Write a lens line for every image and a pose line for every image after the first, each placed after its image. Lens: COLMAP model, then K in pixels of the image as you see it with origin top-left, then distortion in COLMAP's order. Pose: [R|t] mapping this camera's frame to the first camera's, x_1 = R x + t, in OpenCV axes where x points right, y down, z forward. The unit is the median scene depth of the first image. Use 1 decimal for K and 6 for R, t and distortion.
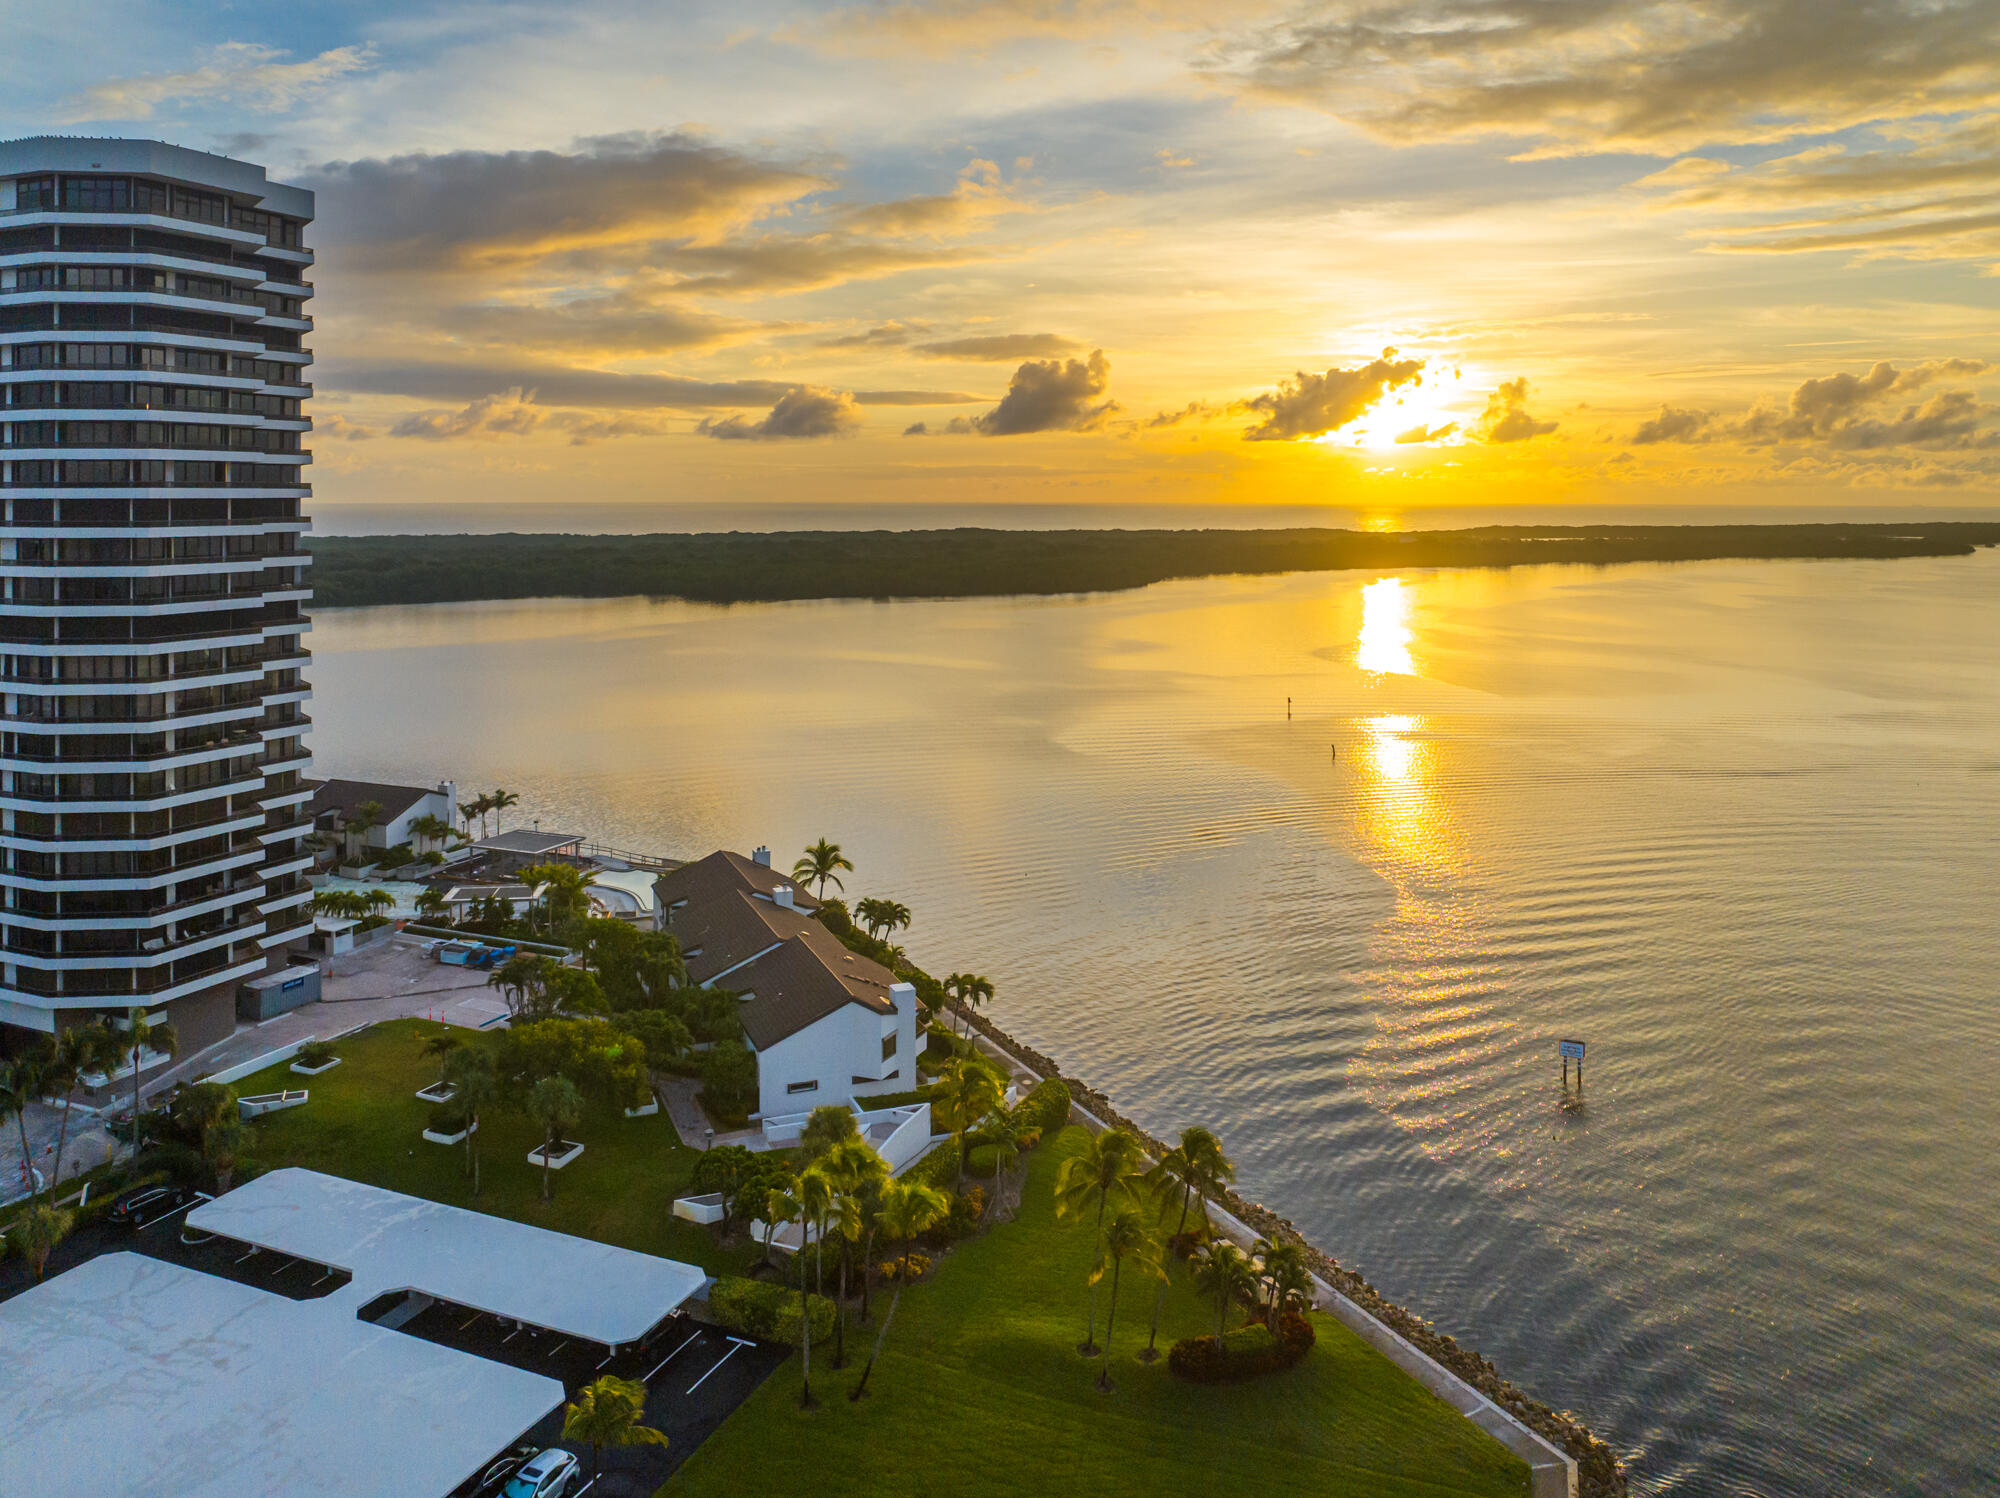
lens RADIAL K [[1440.4, 0, 1000.0], [0, 1440.4, 749.0], [0, 0, 1]] dist [-0.015550, -0.006362]
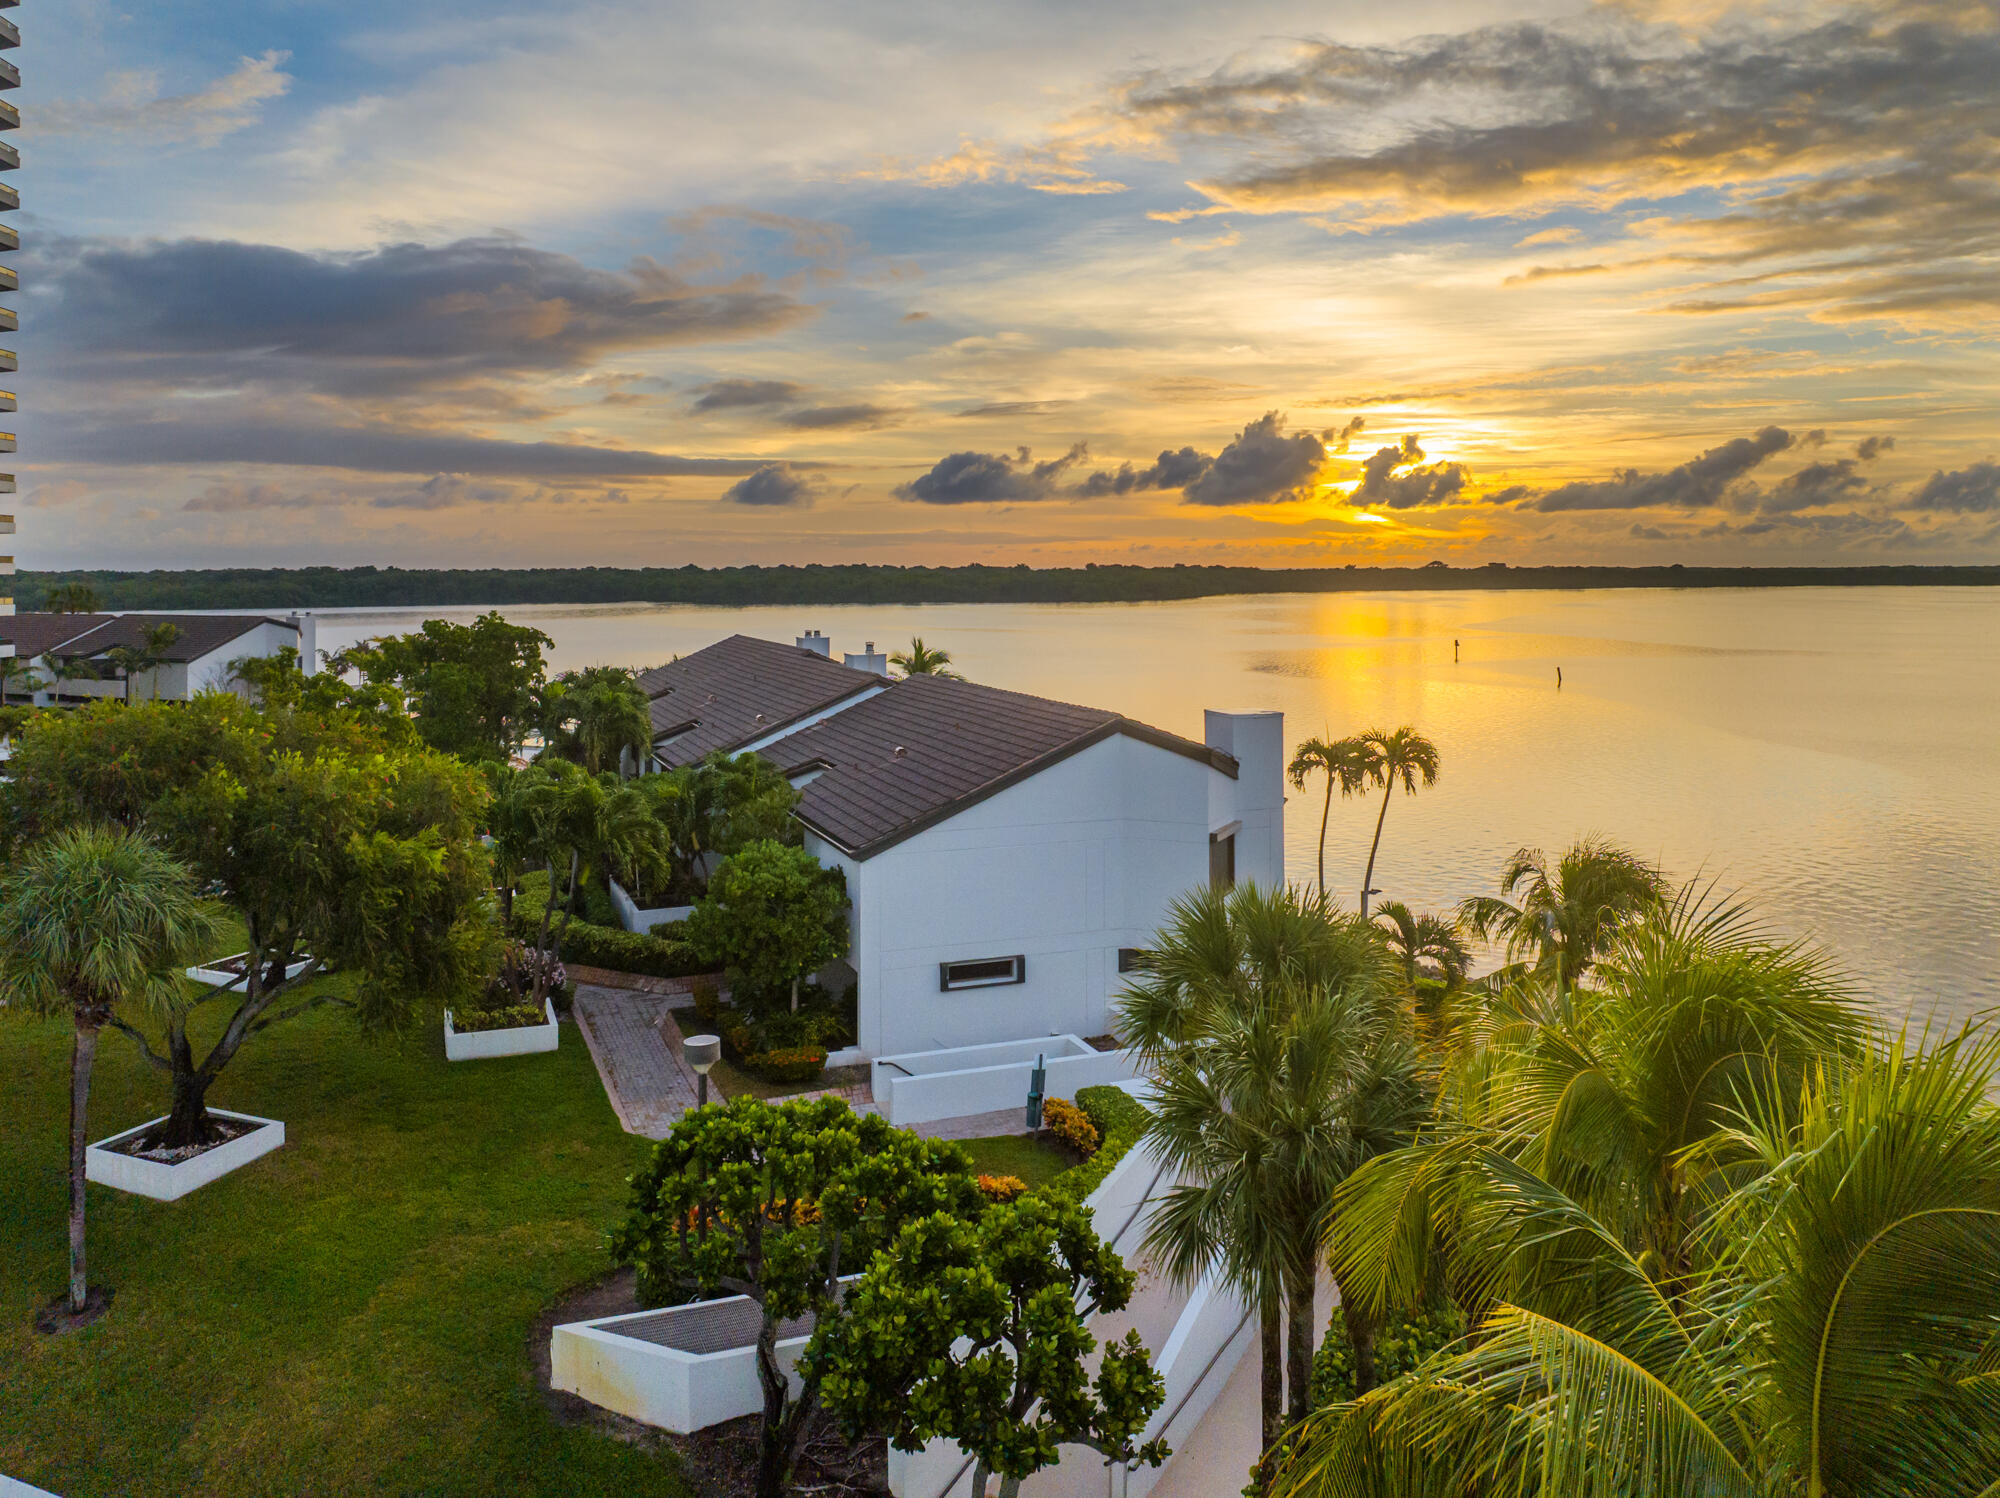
lens RADIAL K [[1434.2, 0, 1000.0], [0, 1434.2, 749.0], [0, 0, 1]] dist [-0.035674, -0.000393]
pose [[0.999977, -0.003452, -0.005873, -0.125213], [0.003124, 0.998491, -0.054818, 0.191704], [0.006054, 0.054799, 0.998479, 0.629326]]
